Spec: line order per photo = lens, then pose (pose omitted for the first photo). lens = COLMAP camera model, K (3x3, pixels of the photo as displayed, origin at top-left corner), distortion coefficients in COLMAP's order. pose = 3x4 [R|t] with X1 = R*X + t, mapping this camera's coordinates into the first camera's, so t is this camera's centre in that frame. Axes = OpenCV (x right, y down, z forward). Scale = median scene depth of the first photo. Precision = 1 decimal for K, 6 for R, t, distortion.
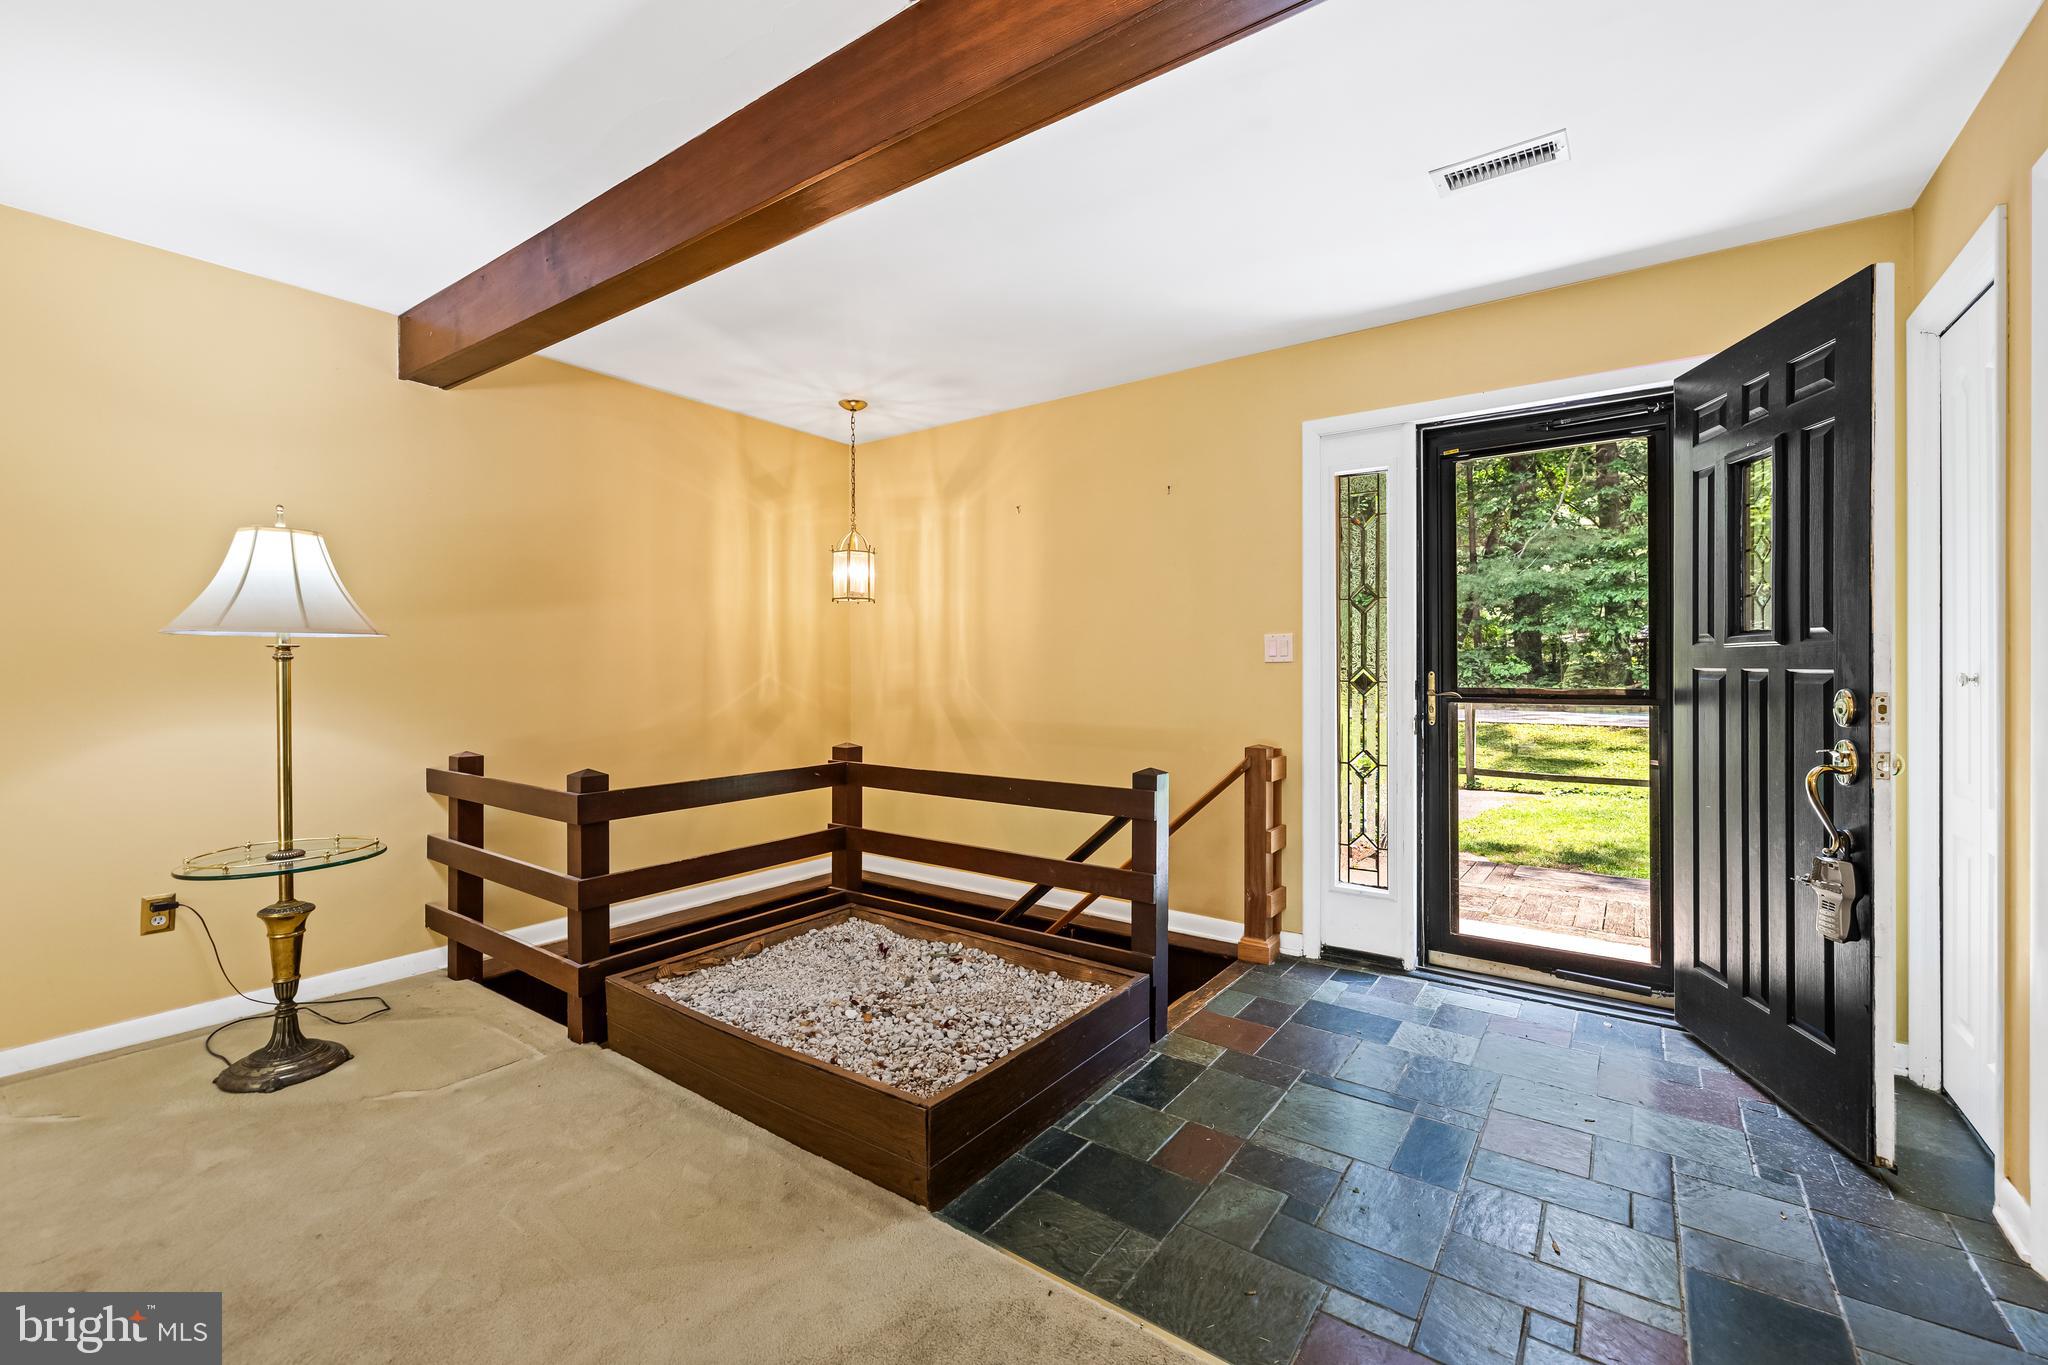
lens RADIAL K [[861.1, 0, 1009.2], [0, 861.1, 663.8], [0, 0, 1]] dist [0.001972, 0.001084]
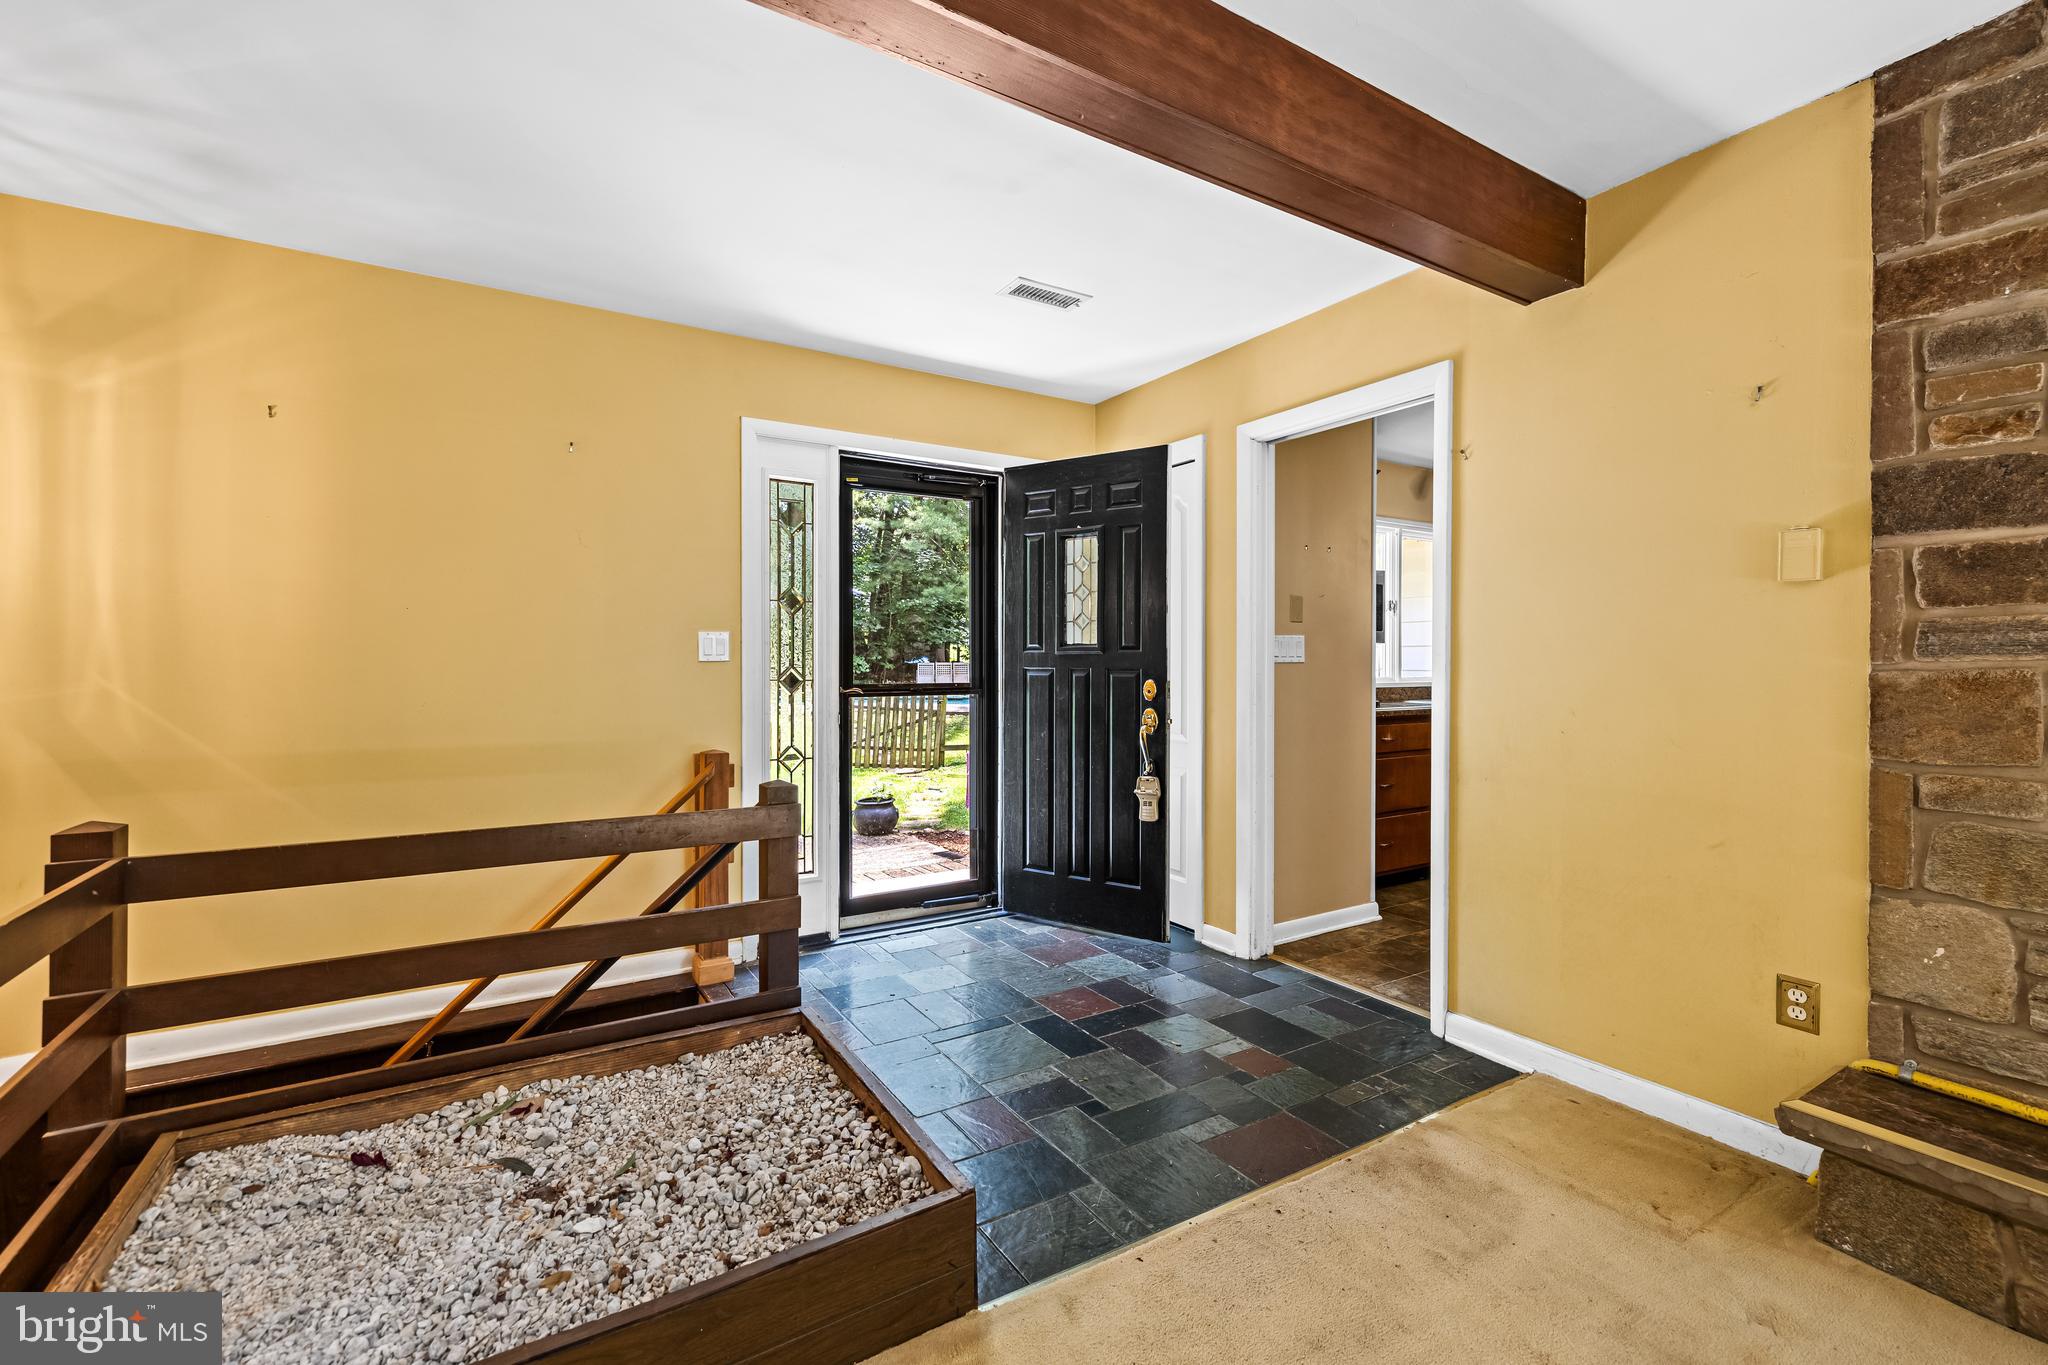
lens RADIAL K [[870.8, 0, 1018.3], [0, 870.8, 659.2], [0, 0, 1]] dist [0.000853, 0.000615]
pose [[0.381110, 0.007892, 0.924496, -0.484571], [-0.004852, 0.999967, -0.006536, 0.000432], [-0.924517, -0.001995, 0.381135, 0.354687]]
